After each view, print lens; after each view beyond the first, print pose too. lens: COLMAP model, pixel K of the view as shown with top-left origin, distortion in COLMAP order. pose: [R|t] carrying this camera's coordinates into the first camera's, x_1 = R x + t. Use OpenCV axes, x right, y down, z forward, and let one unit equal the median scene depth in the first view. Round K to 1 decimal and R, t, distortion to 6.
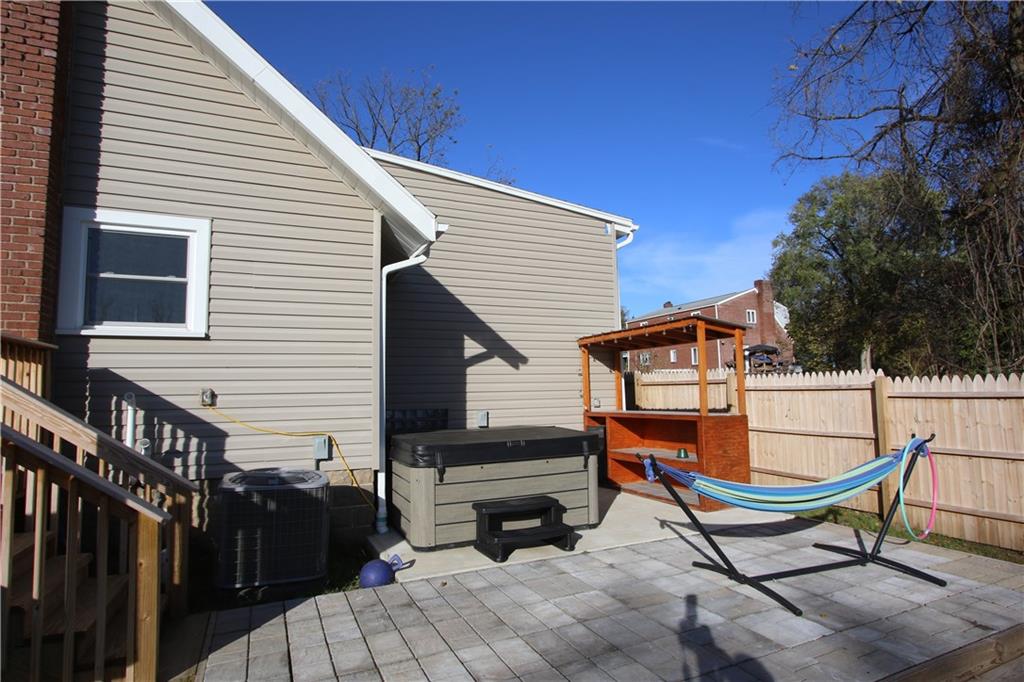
lens RADIAL K [[560.2, 0, 512.0], [0, 560.2, 341.0], [0, 0, 1]] dist [-0.001949, 0.000308]
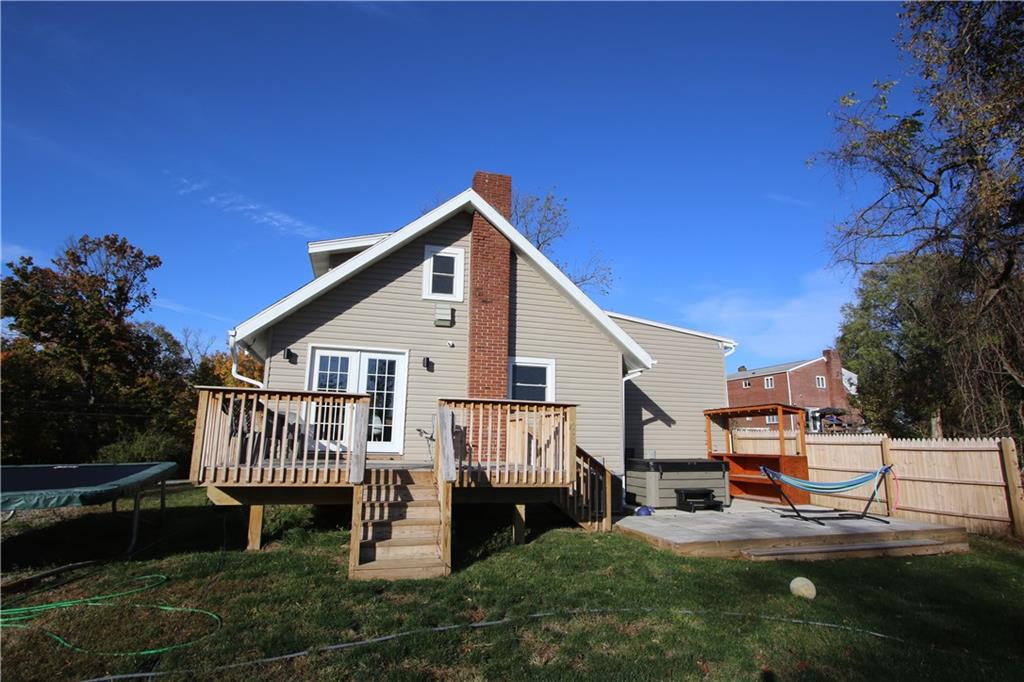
lens RADIAL K [[528.4, 0, 512.1], [0, 528.4, 344.4], [0, 0, 1]] dist [-0.005811, -0.000802]
pose [[0.991222, 0.009372, -0.131879, -0.266881], [-0.021511, 0.995626, -0.090921, -0.047430], [0.130450, 0.092960, 0.987087, -0.733292]]
